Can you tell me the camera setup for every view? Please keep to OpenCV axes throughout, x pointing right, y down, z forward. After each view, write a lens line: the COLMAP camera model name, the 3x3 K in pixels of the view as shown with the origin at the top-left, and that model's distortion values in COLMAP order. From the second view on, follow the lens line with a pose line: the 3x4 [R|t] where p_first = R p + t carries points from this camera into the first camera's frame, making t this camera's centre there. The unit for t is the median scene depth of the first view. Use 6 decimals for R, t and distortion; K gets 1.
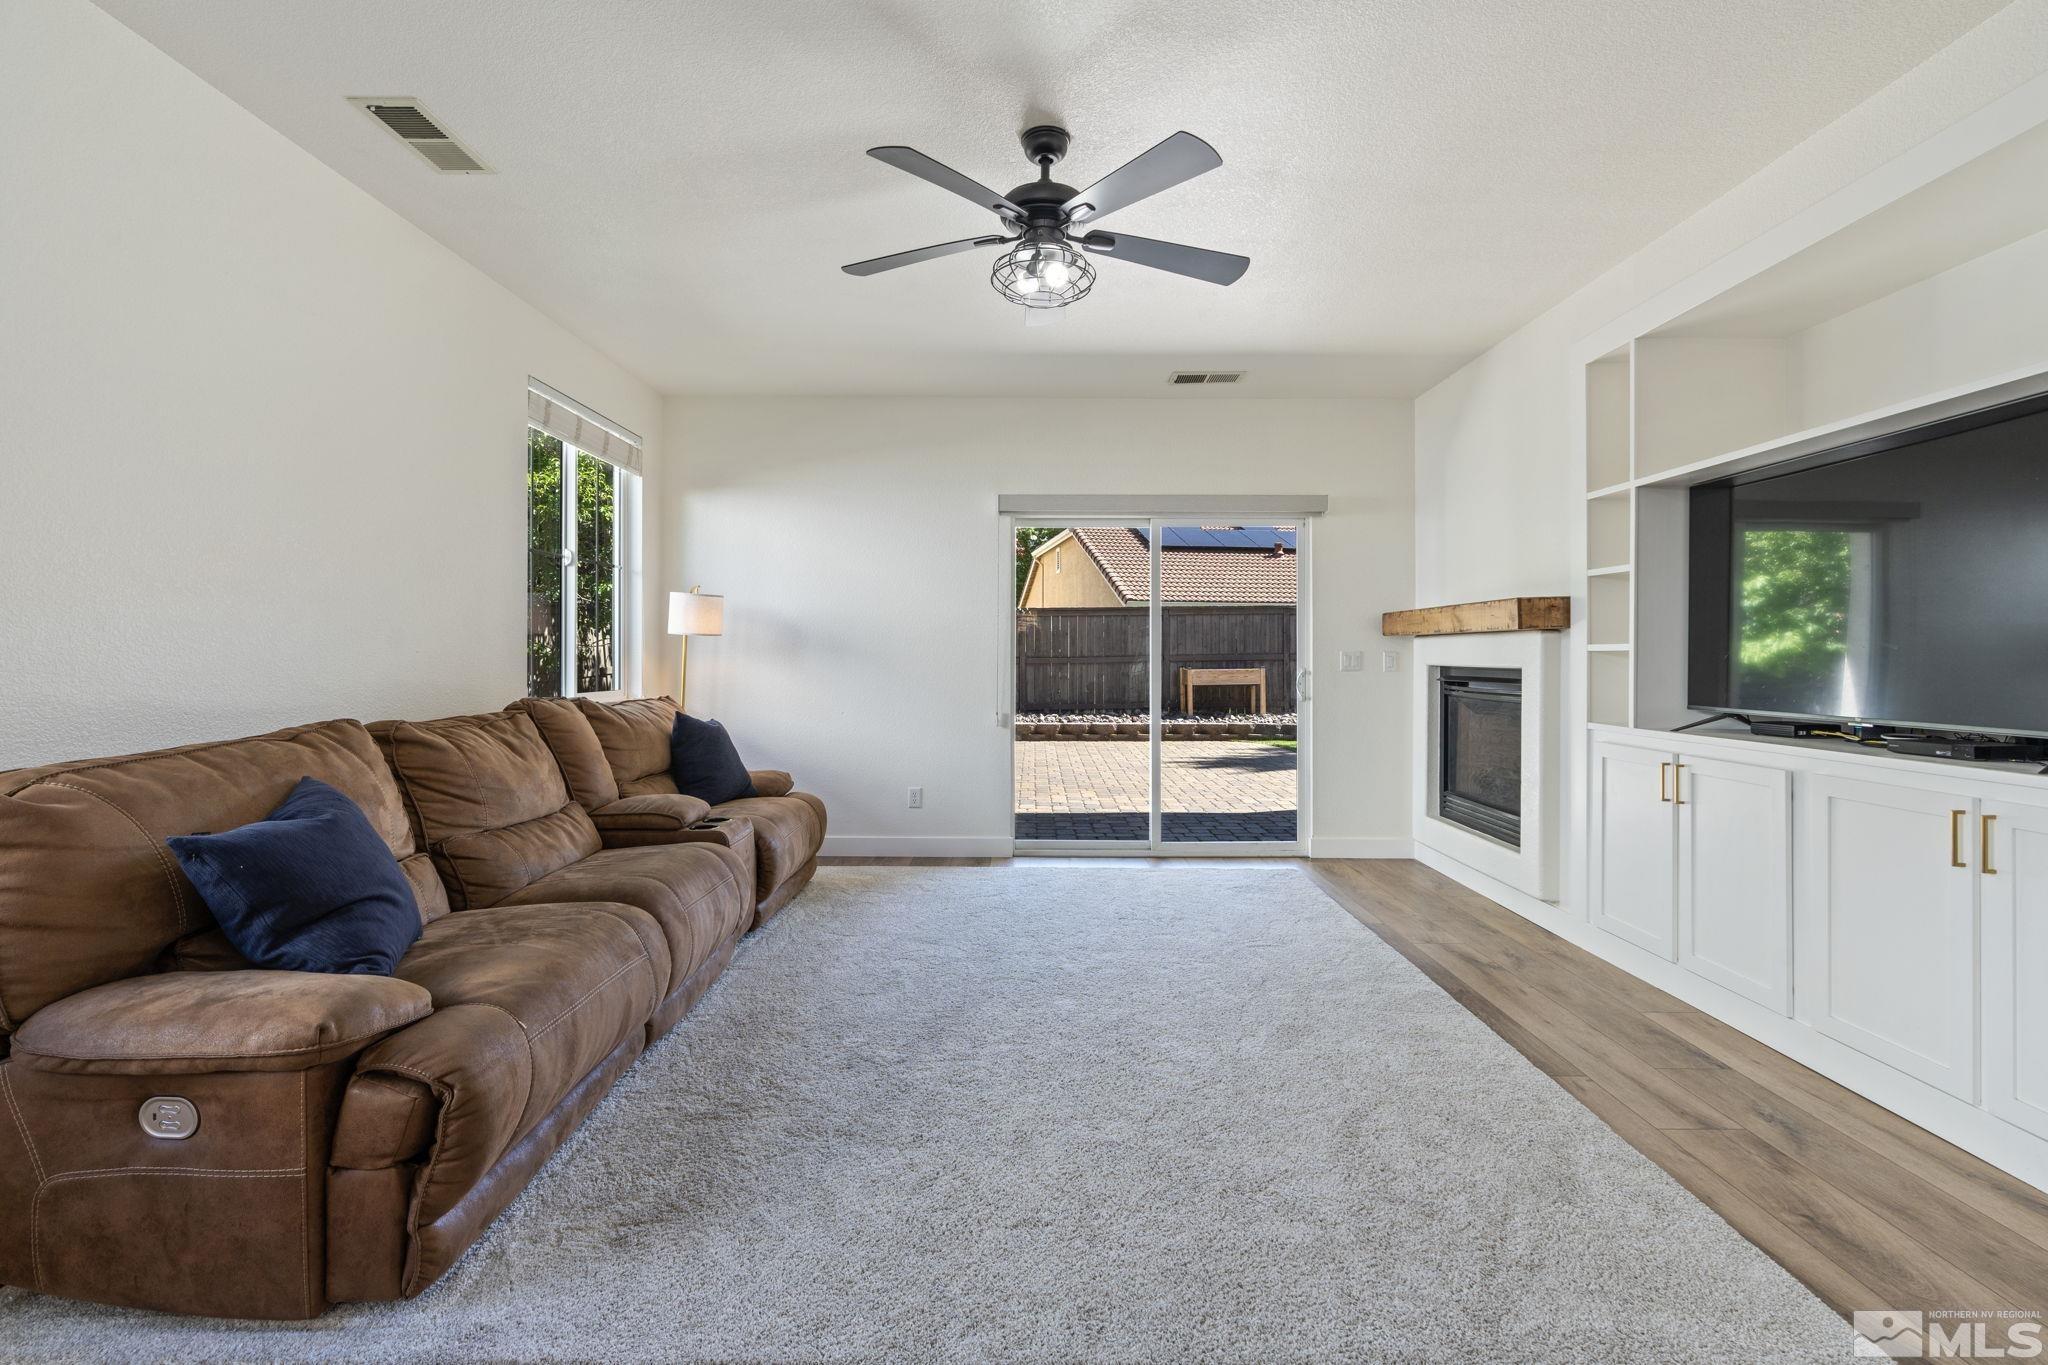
lens RADIAL K [[923.2, 0, 1028.6], [0, 923.2, 655.7], [0, 0, 1]] dist [-0.006285, 0.004091]
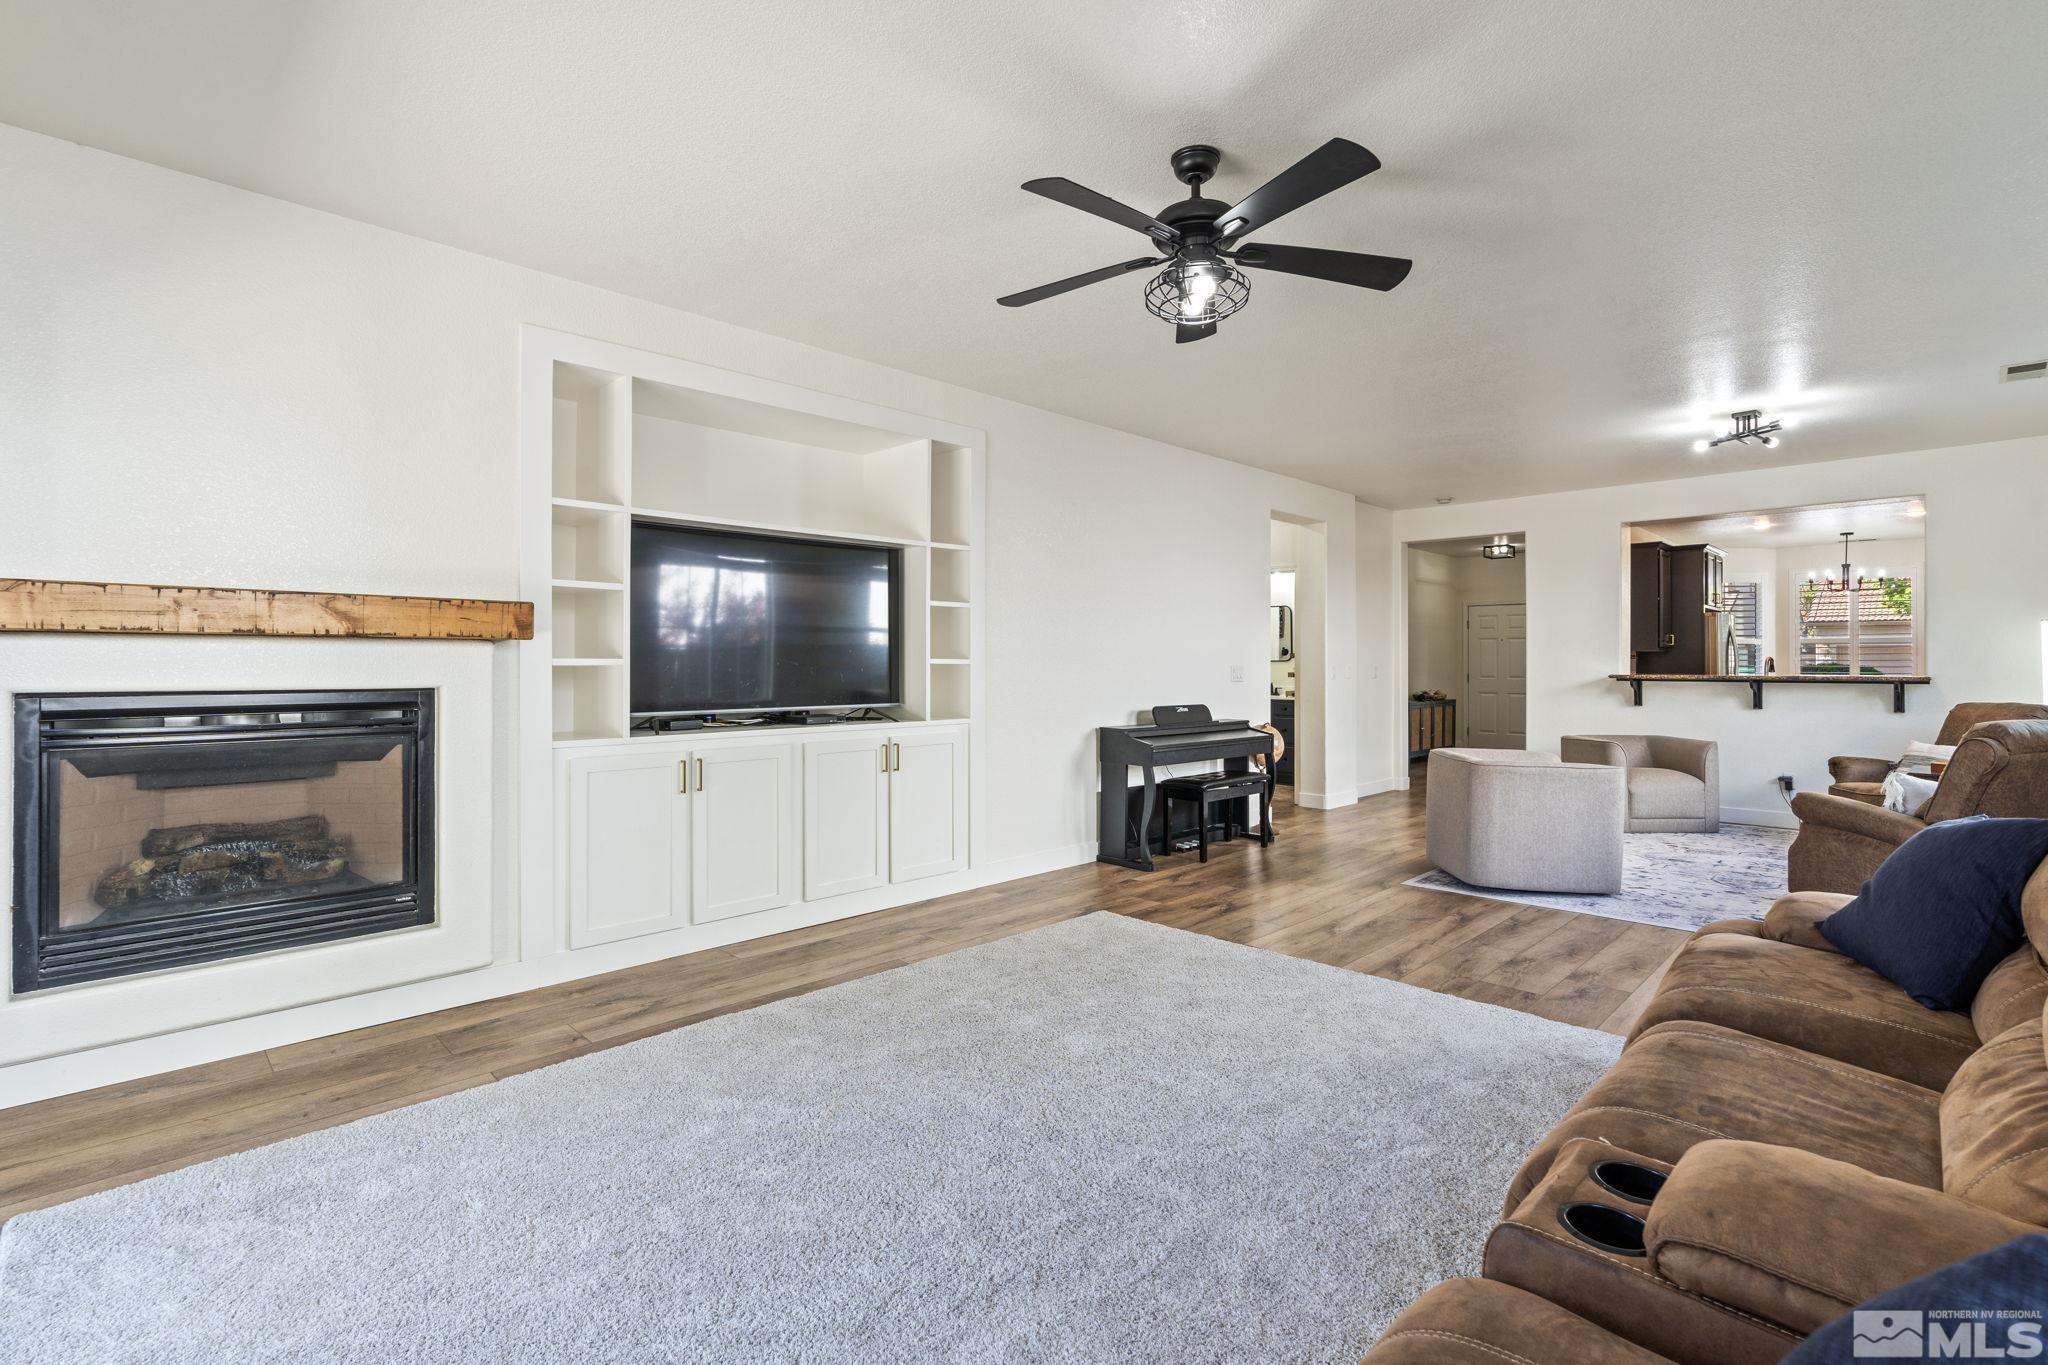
lens RADIAL K [[941.6, 0, 1031.6], [0, 941.6, 662.3], [0, 0, 1]] dist [-0.001674, -0.000383]
pose [[-0.713376, -0.002267, 0.700778, -0.441913], [-0.003248, 0.999995, -0.000072, -0.010052], [-0.700774, -0.002328, -0.713379, 1.441426]]
